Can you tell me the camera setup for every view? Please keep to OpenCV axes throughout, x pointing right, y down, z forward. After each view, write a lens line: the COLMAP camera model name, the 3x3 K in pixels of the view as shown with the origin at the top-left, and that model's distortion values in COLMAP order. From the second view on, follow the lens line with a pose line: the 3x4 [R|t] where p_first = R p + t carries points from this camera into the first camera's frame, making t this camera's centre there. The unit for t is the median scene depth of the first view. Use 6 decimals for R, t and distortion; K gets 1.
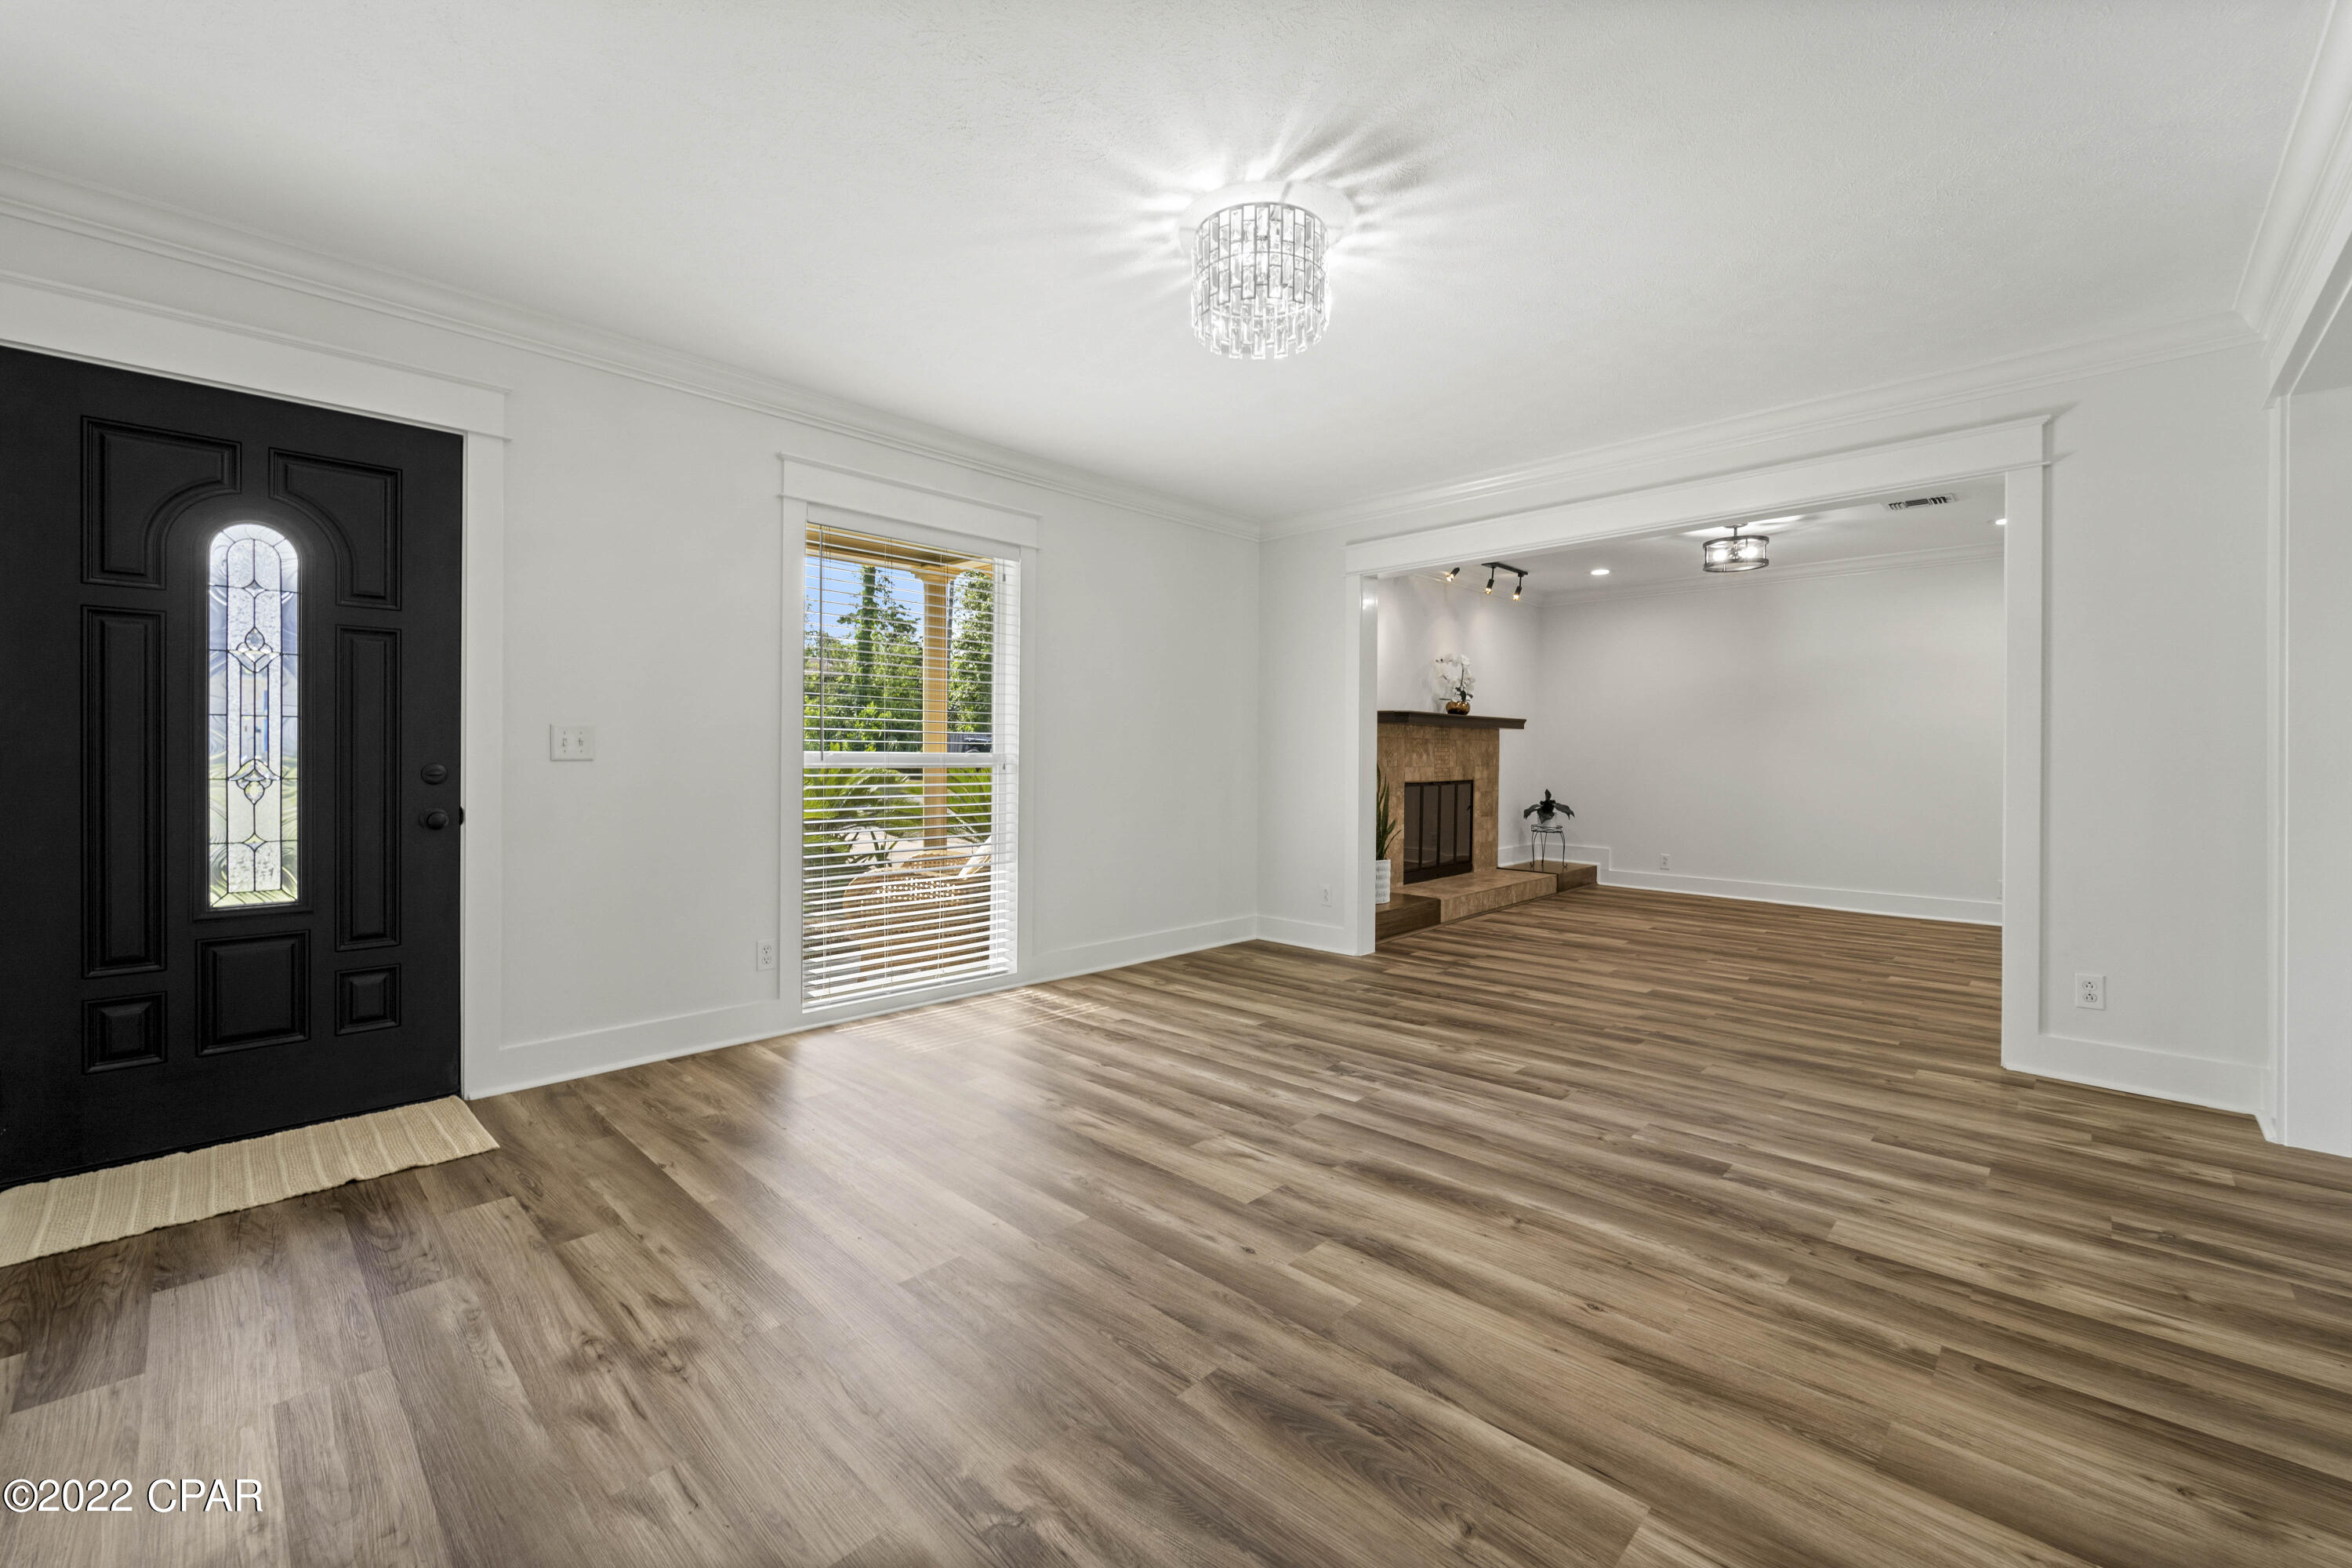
lens RADIAL K [[953.3, 0, 1179.5], [0, 953.3, 761.1], [0, 0, 1]] dist [0.006278, -0.002164]
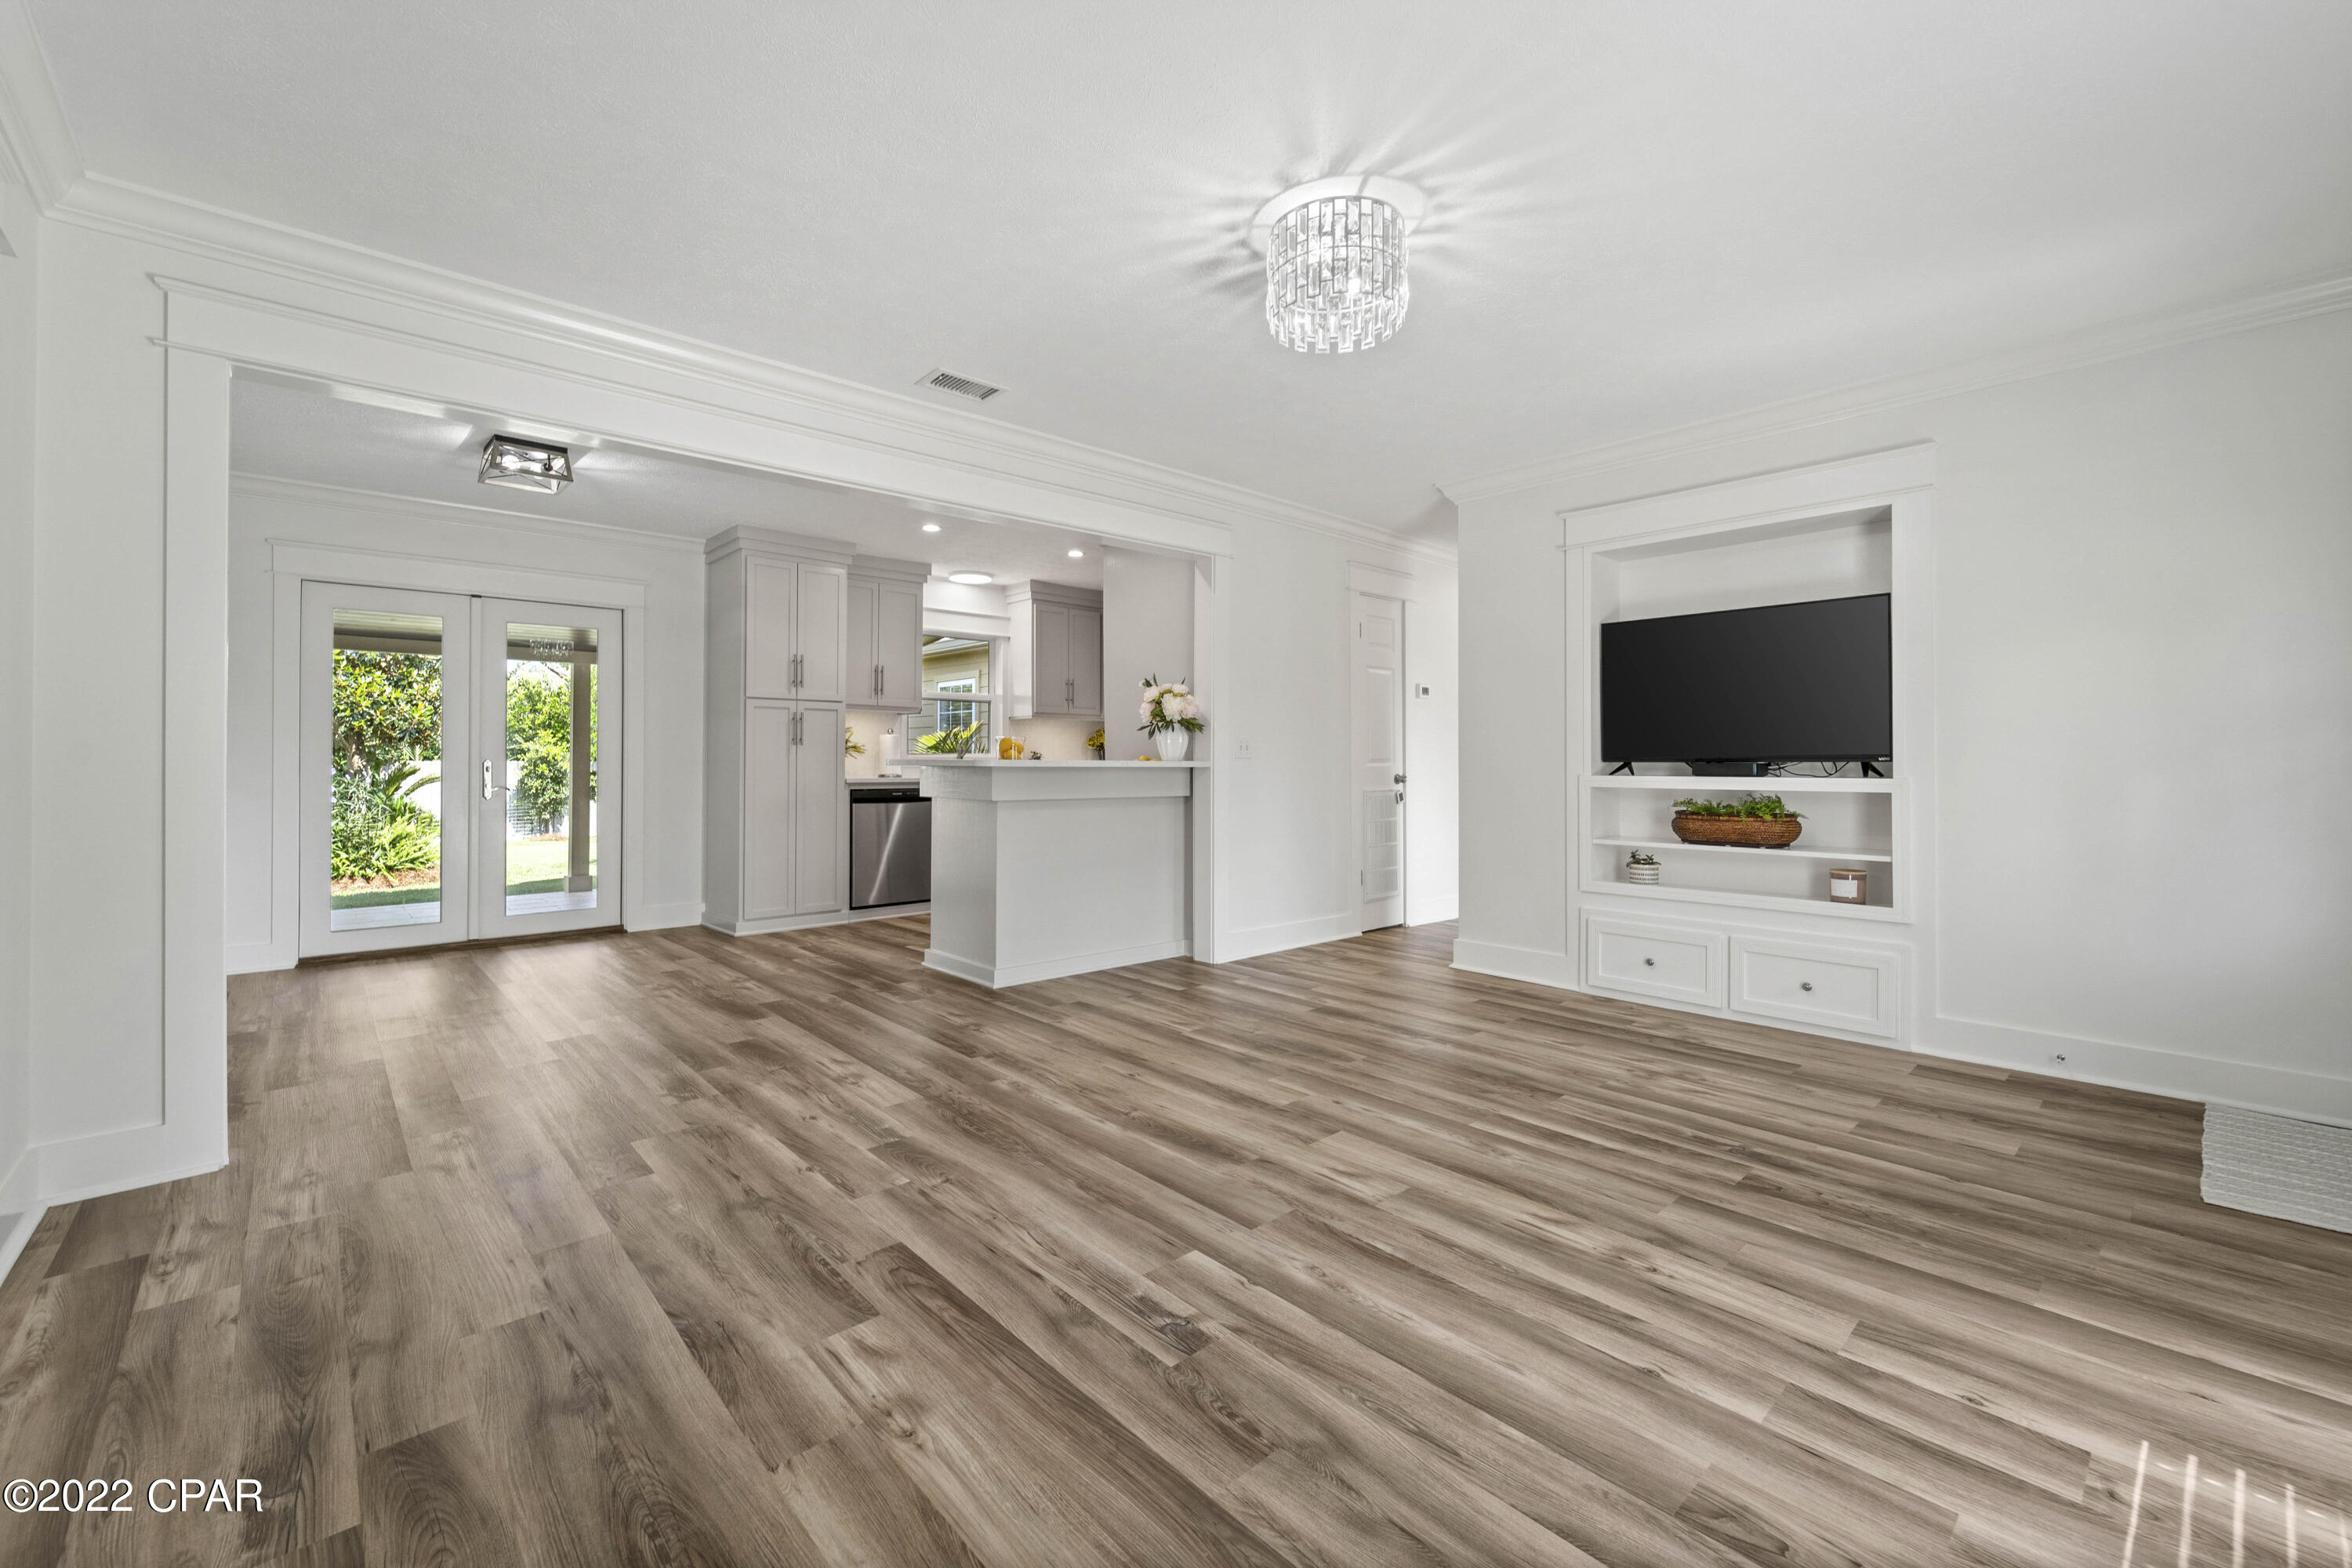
lens RADIAL K [[953.3, 0, 1170.0], [0, 953.3, 756.1], [0, 0, 1]] dist [0.006278, -0.002164]
pose [[-0.997523, -0.004715, 0.070182, 0.167129], [-0.004551, 0.999987, 0.002502, -0.003710], [-0.070193, 0.002177, -0.997531, 1.819215]]
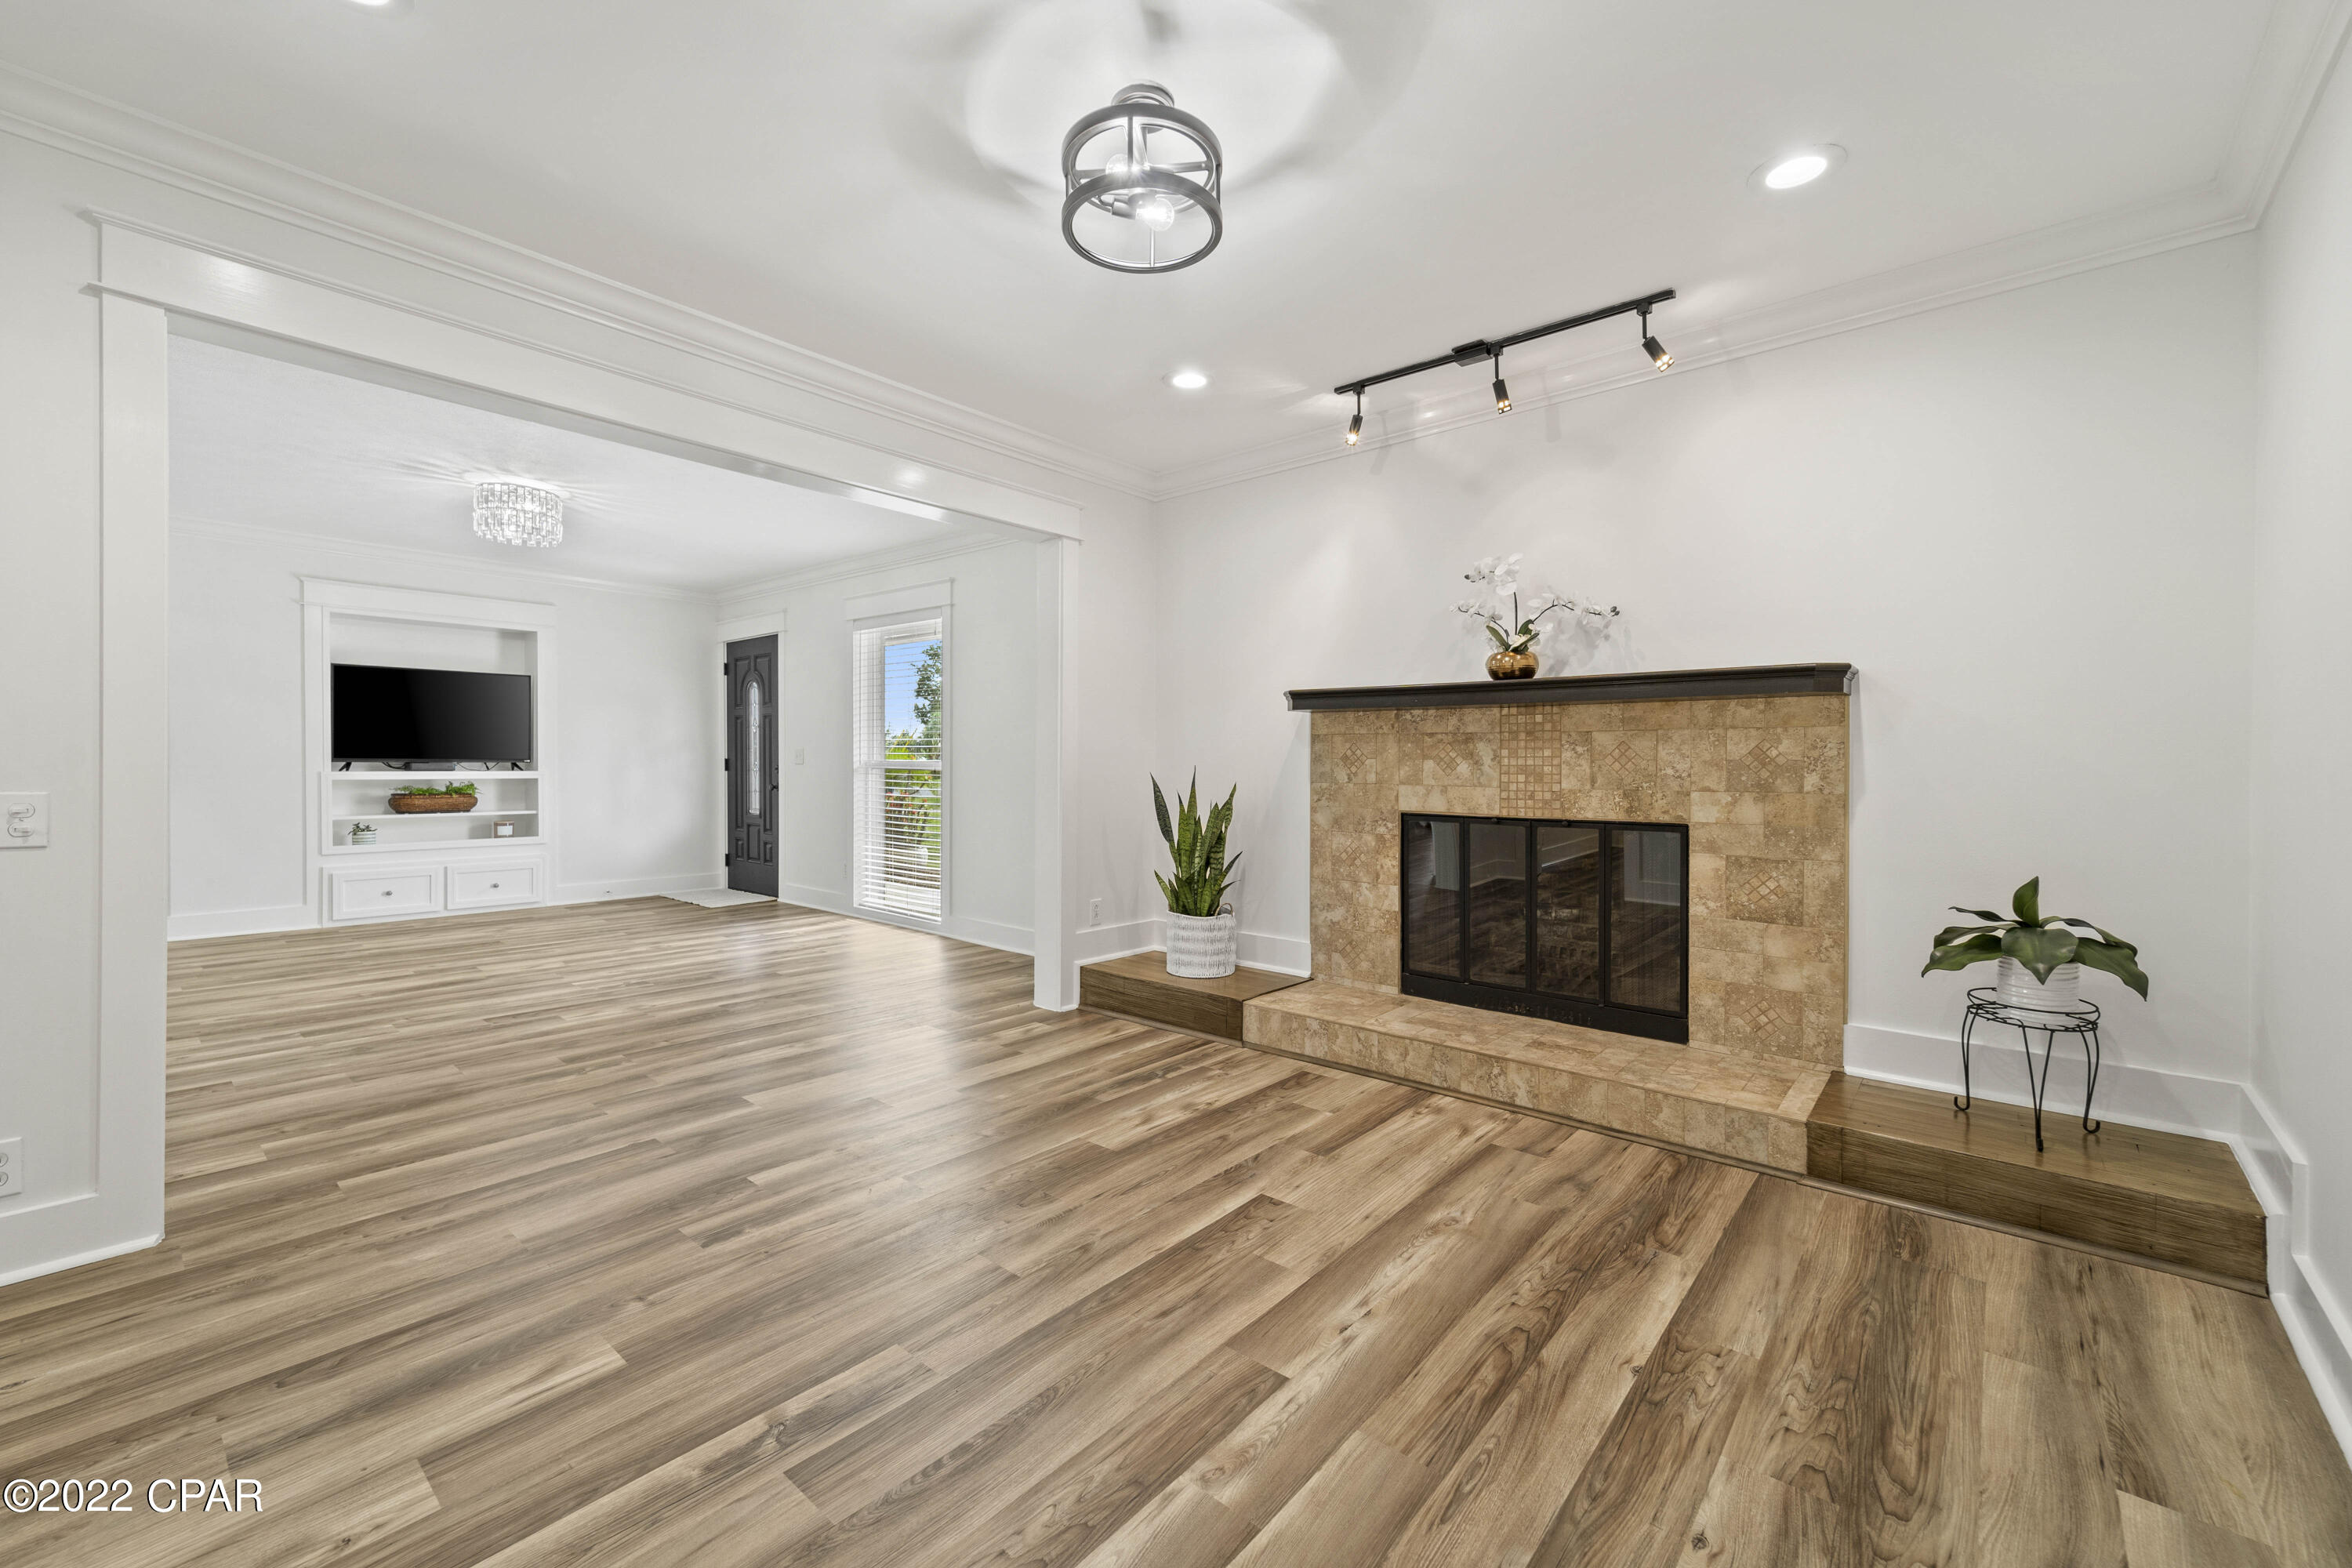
lens RADIAL K [[953.3, 0, 1184.3], [0, 953.3, 770.2], [0, 0, 1]] dist [0.006278, -0.002164]
pose [[0.059218, 0.003759, -0.998238, 1.914366], [-0.013220, 0.999908, 0.002981, -0.006241], [0.998157, 0.013021, 0.059263, 2.036984]]
